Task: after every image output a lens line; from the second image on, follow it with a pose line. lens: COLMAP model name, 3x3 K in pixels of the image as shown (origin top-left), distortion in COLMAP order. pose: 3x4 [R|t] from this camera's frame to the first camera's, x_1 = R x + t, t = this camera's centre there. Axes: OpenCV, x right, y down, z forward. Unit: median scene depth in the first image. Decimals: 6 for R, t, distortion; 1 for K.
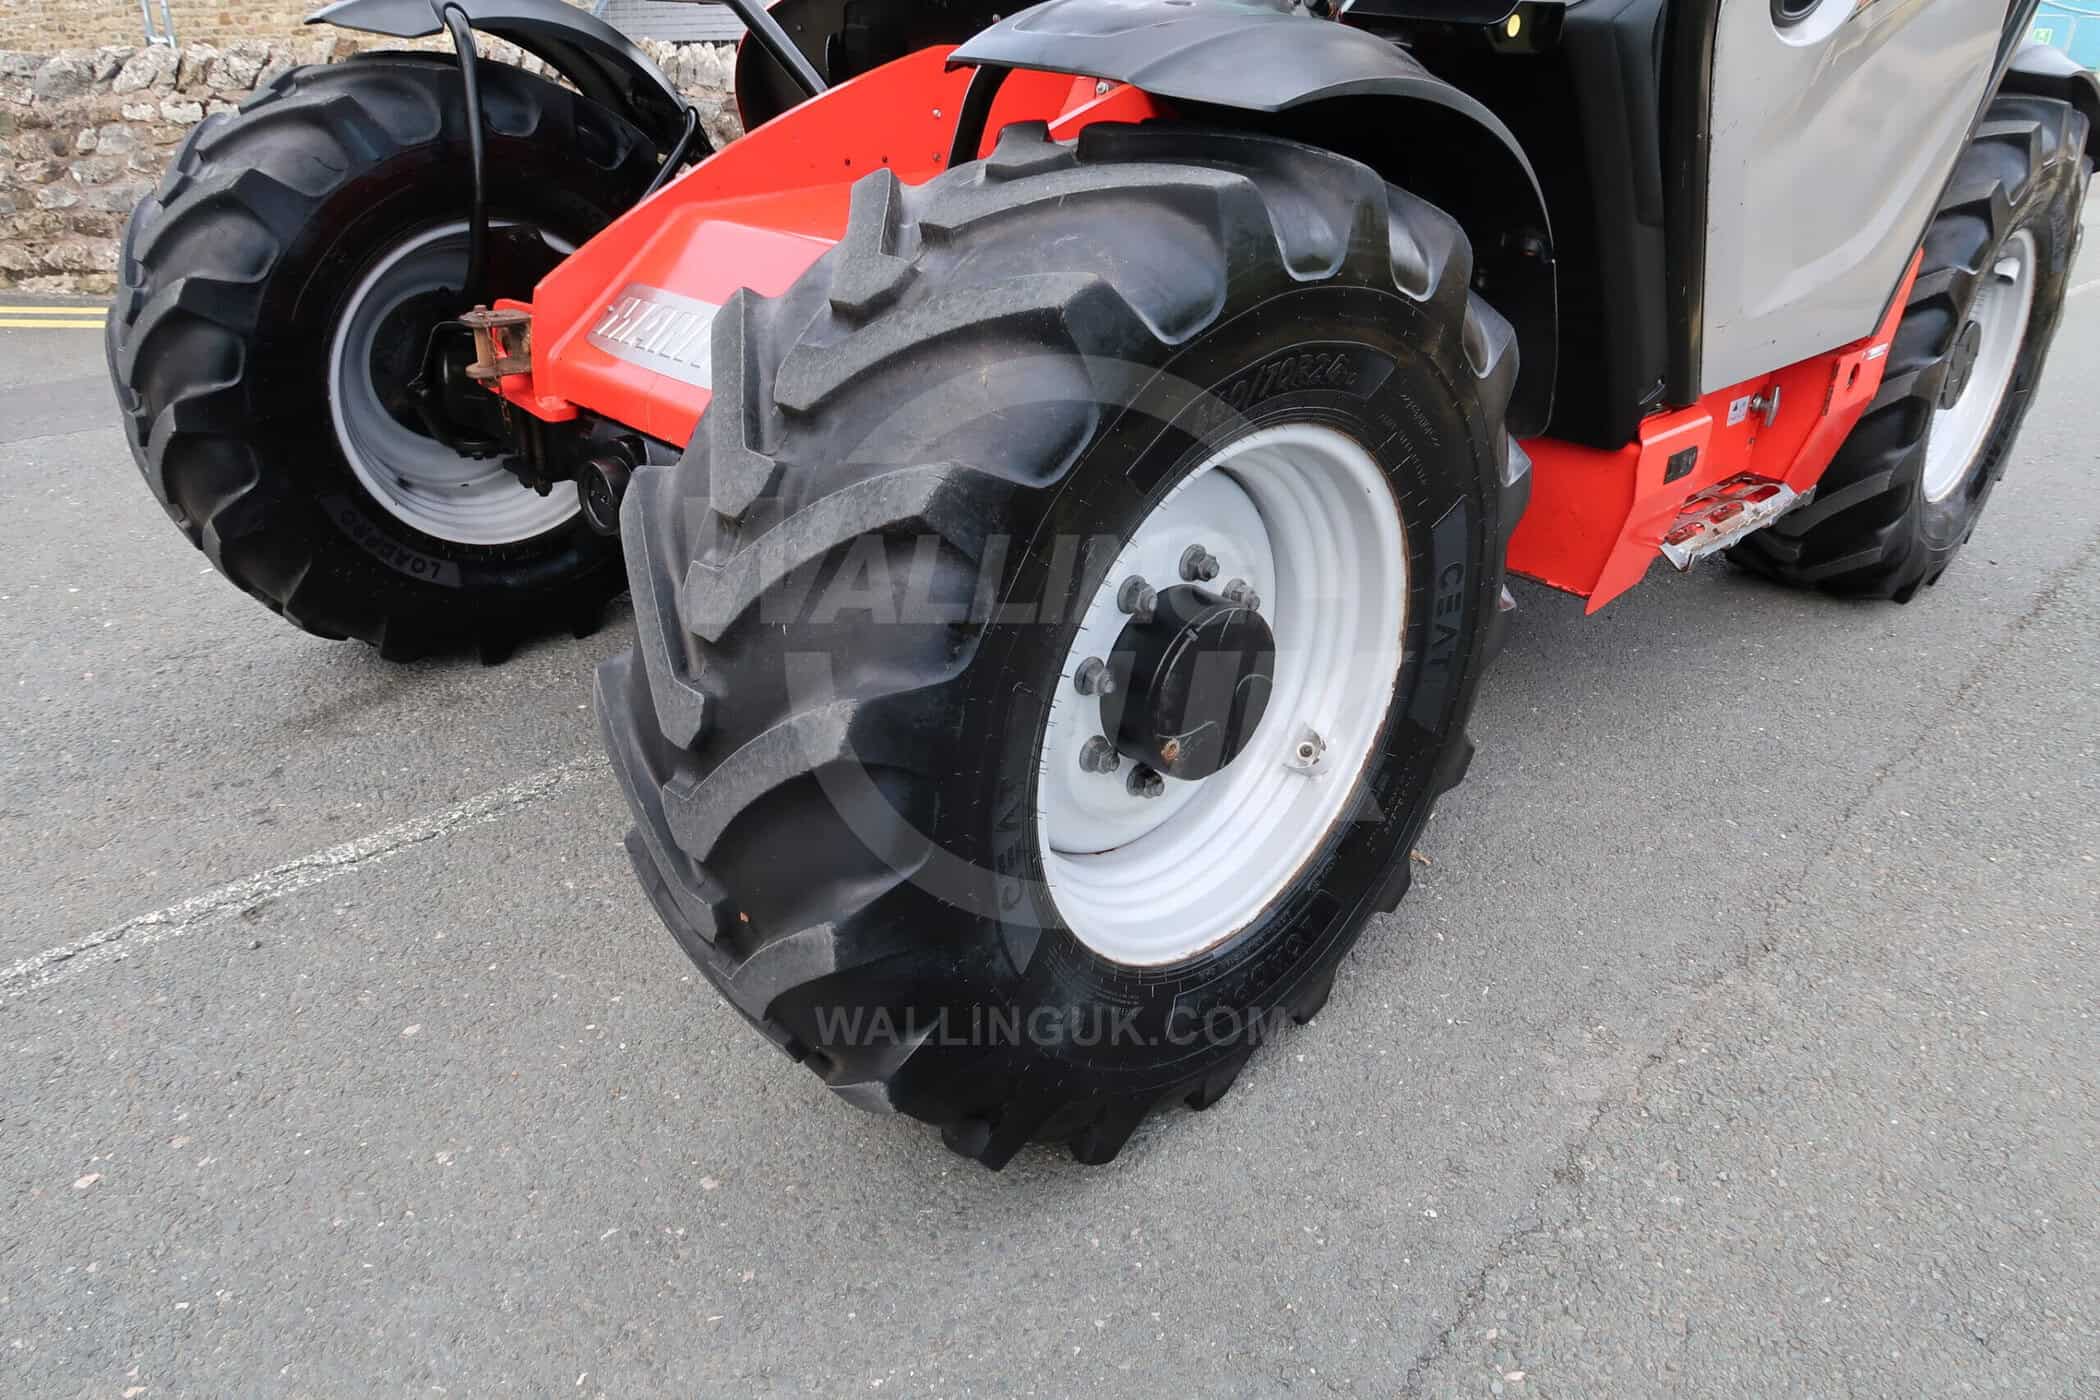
lens RADIAL K [[1432.1, 0, 1053.1], [0, 1432.1, 686.1], [0, 0, 1]] dist [-0.031100, 0.011480]
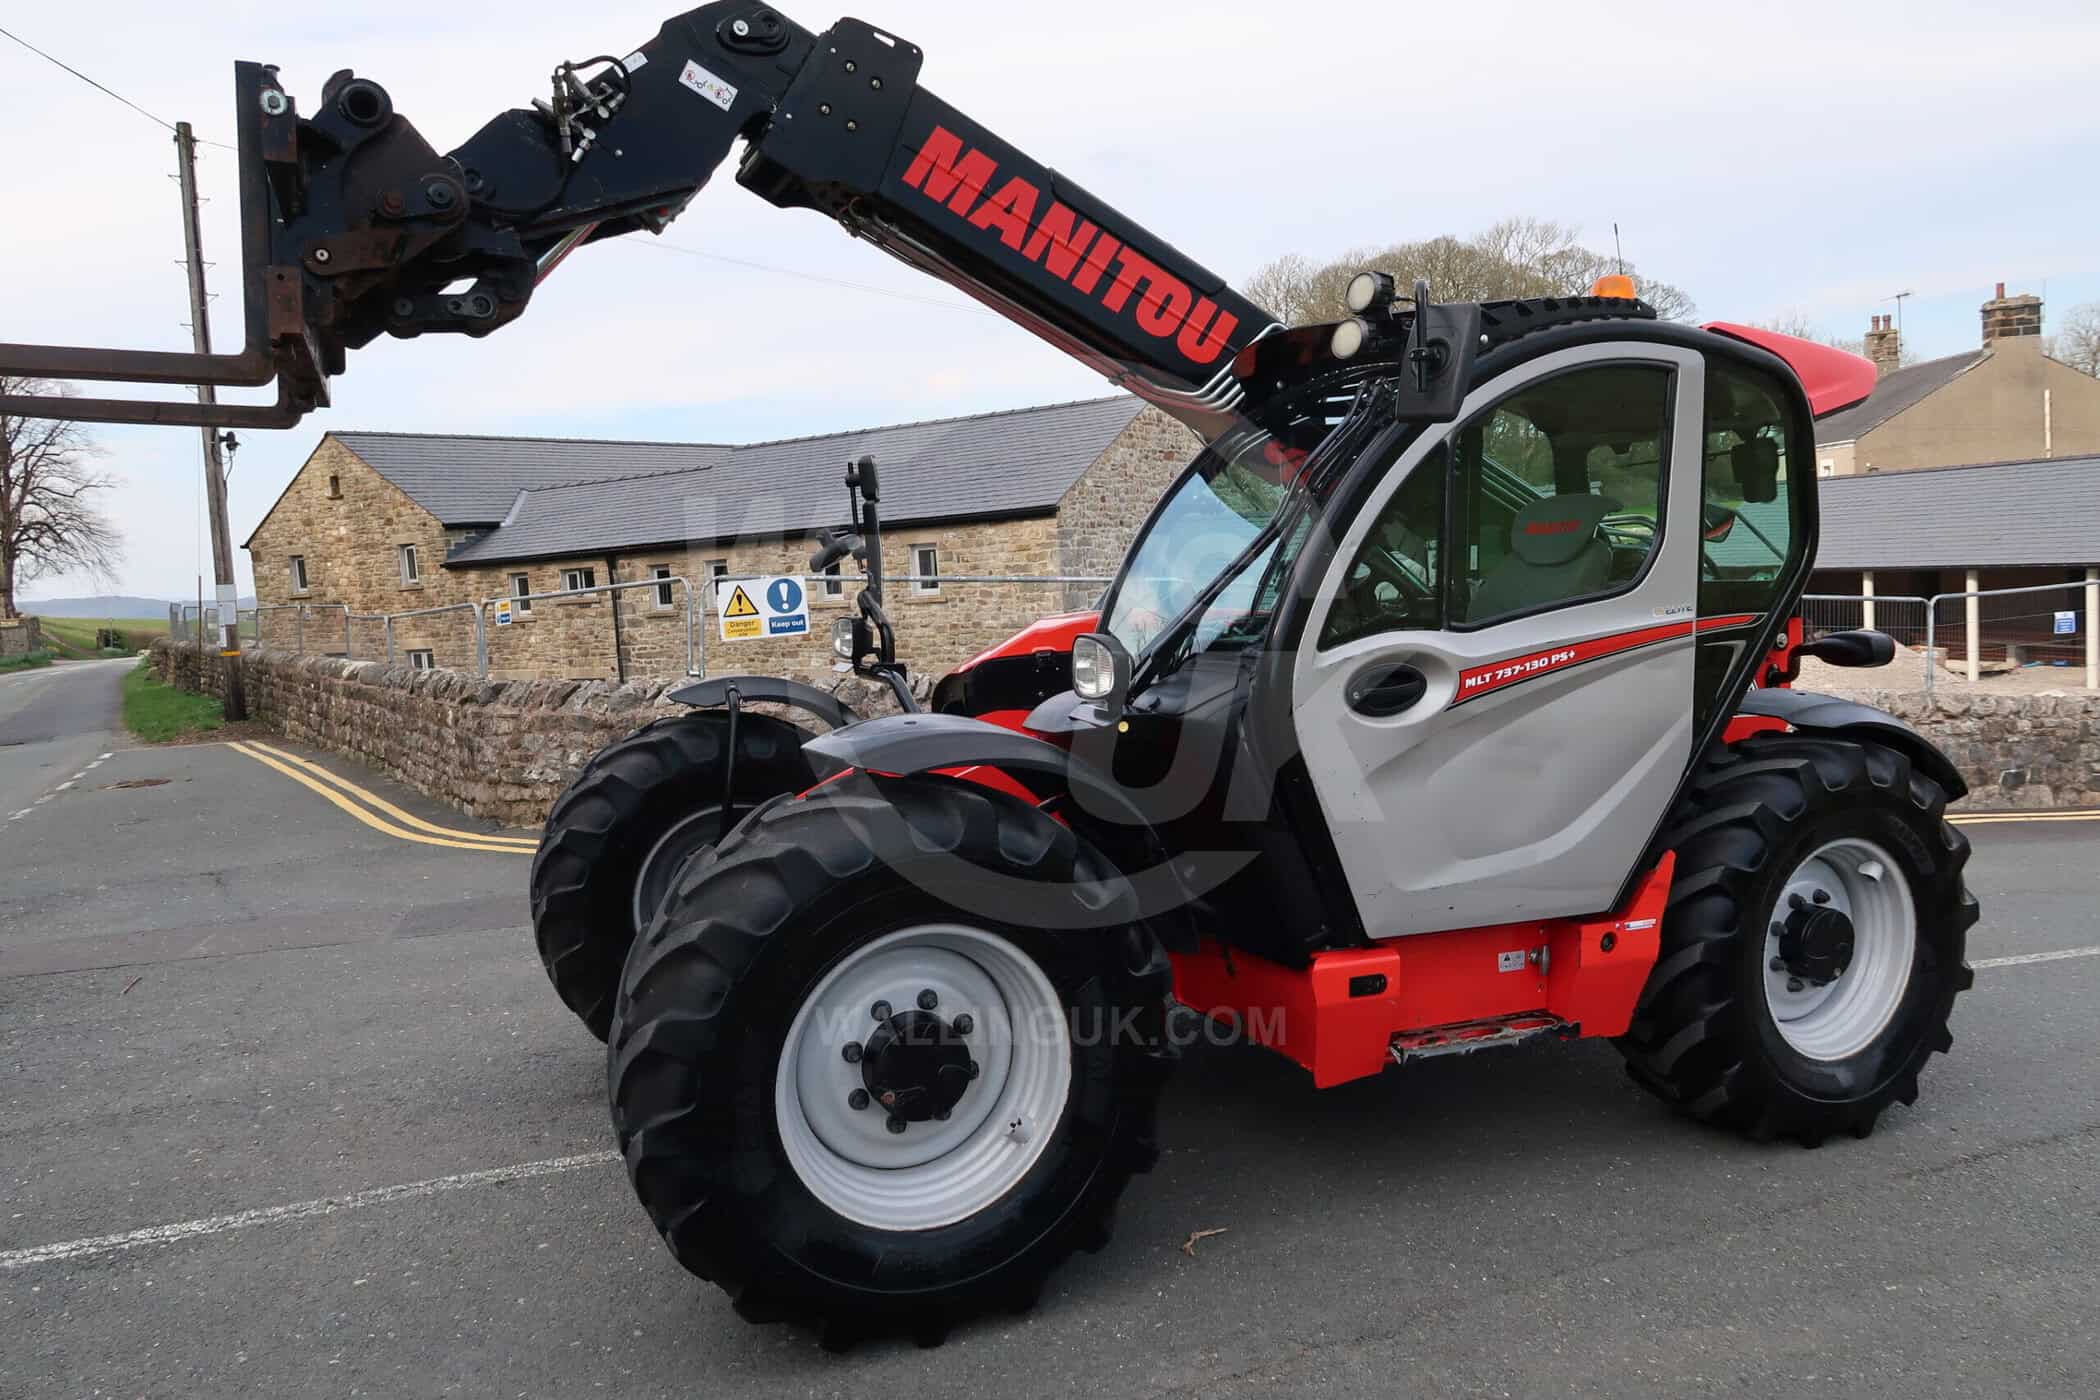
lens RADIAL K [[1432.1, 0, 1053.1], [0, 1432.1, 686.1], [0, 0, 1]] dist [-0.031100, 0.011480]
pose [[0.942478, -0.001019, -0.334266, 0.722732], [-0.127014, 0.923900, -0.360938, 0.153962], [0.309196, 0.382632, 0.870626, -0.589855]]
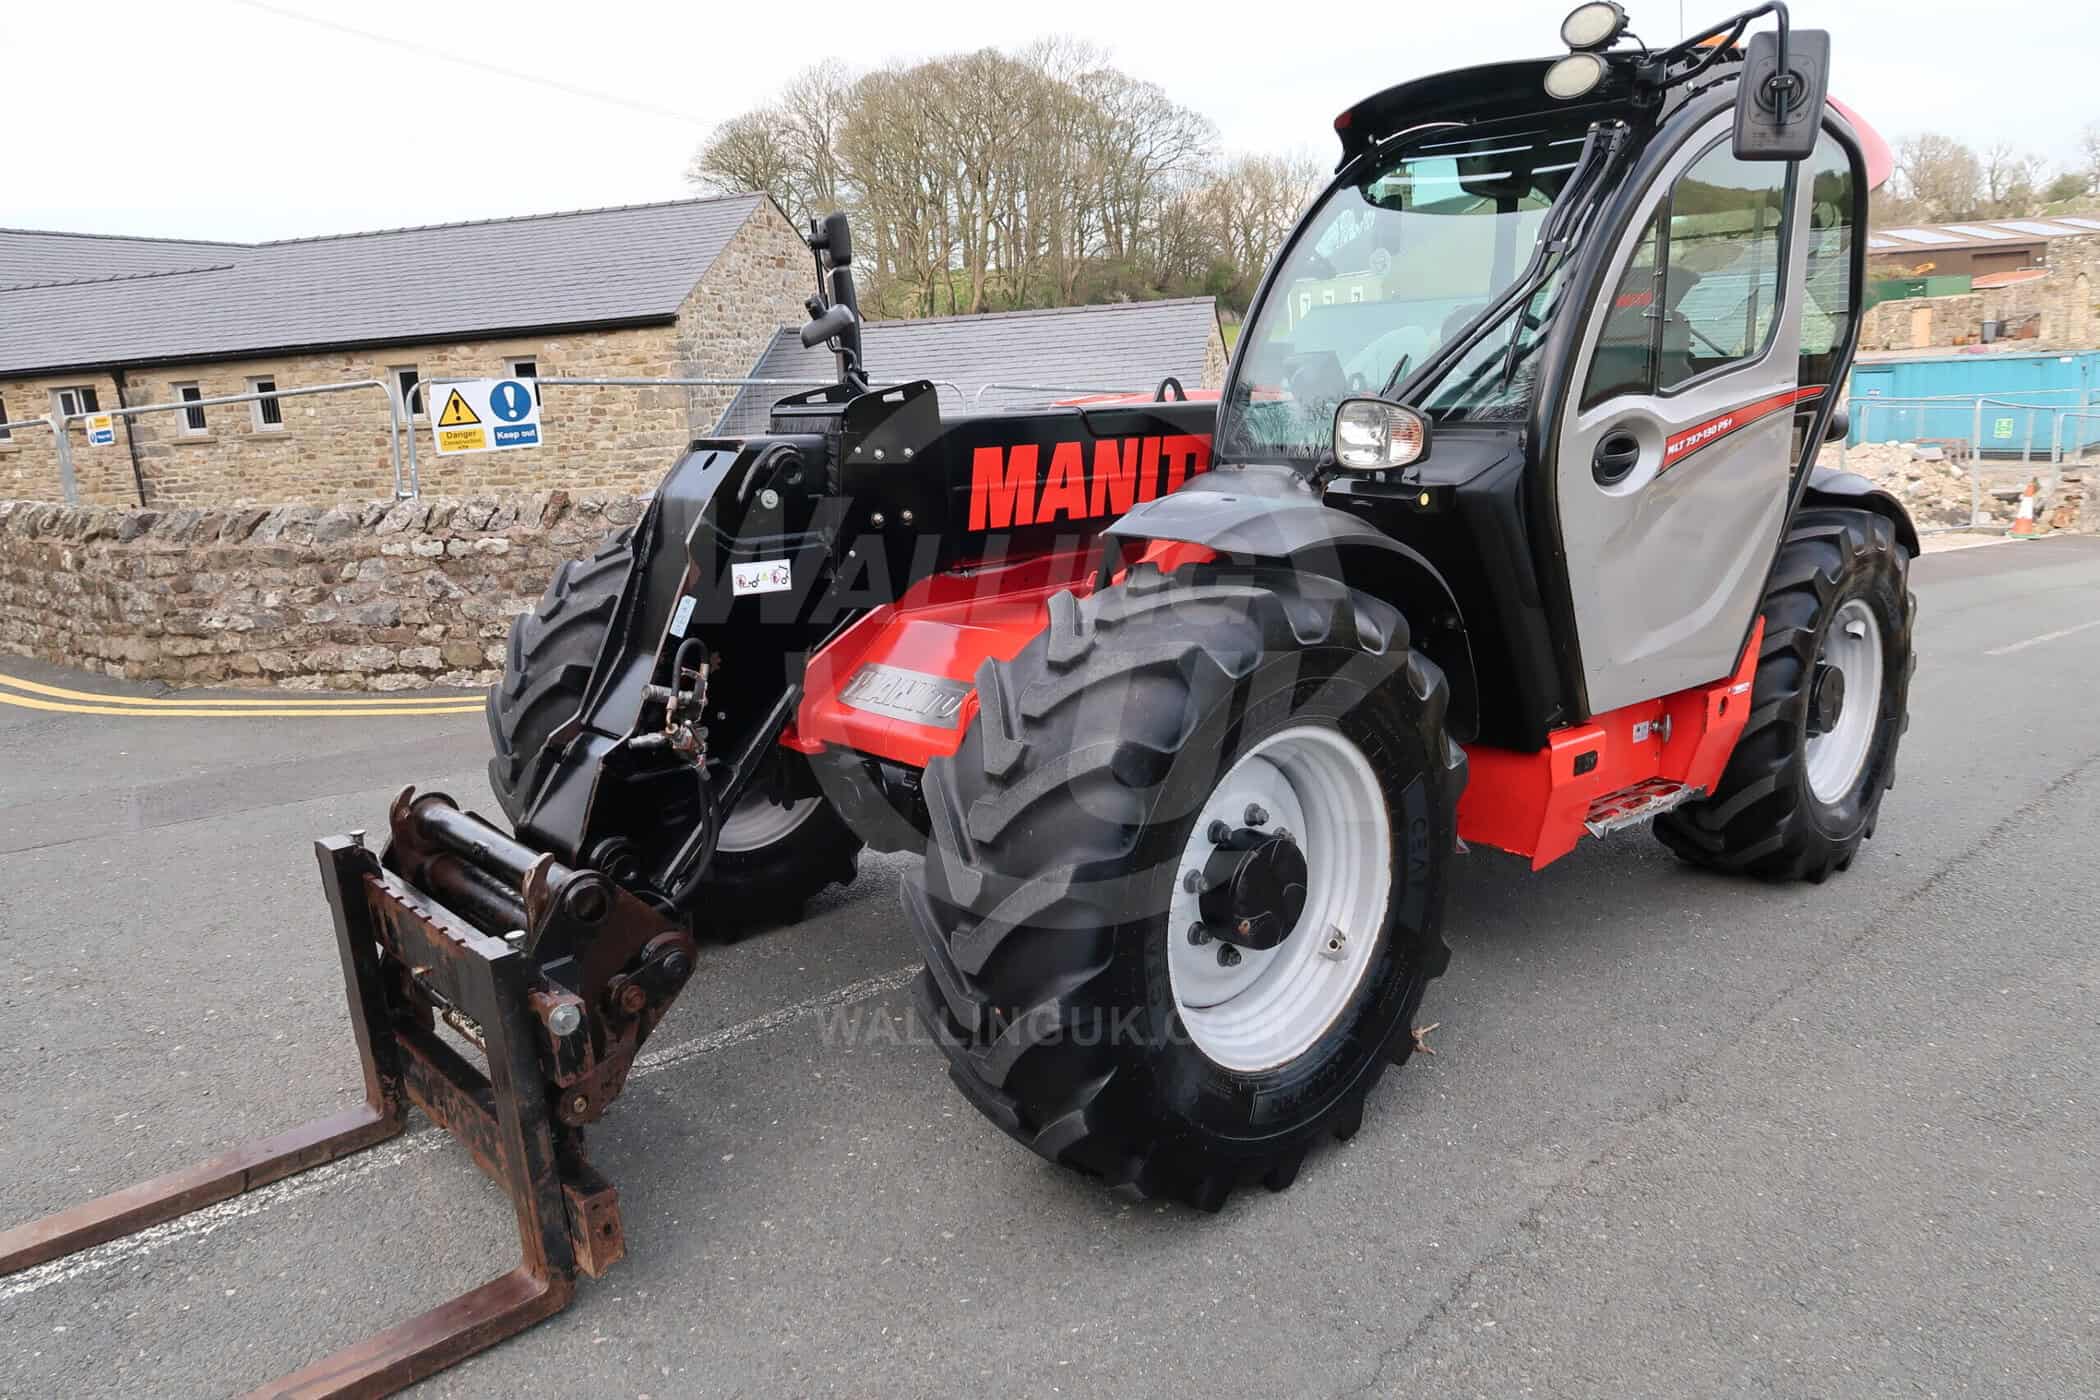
lens RADIAL K [[1432.1, 0, 1053.1], [0, 1432.1, 686.1], [0, 0, 1]] dist [-0.031100, 0.011480]
pose [[0.999086, -0.024636, -0.034925, -0.056463], [0.014597, 0.964707, -0.262920, 0.164065], [0.040169, 0.262170, 0.964185, -0.511660]]
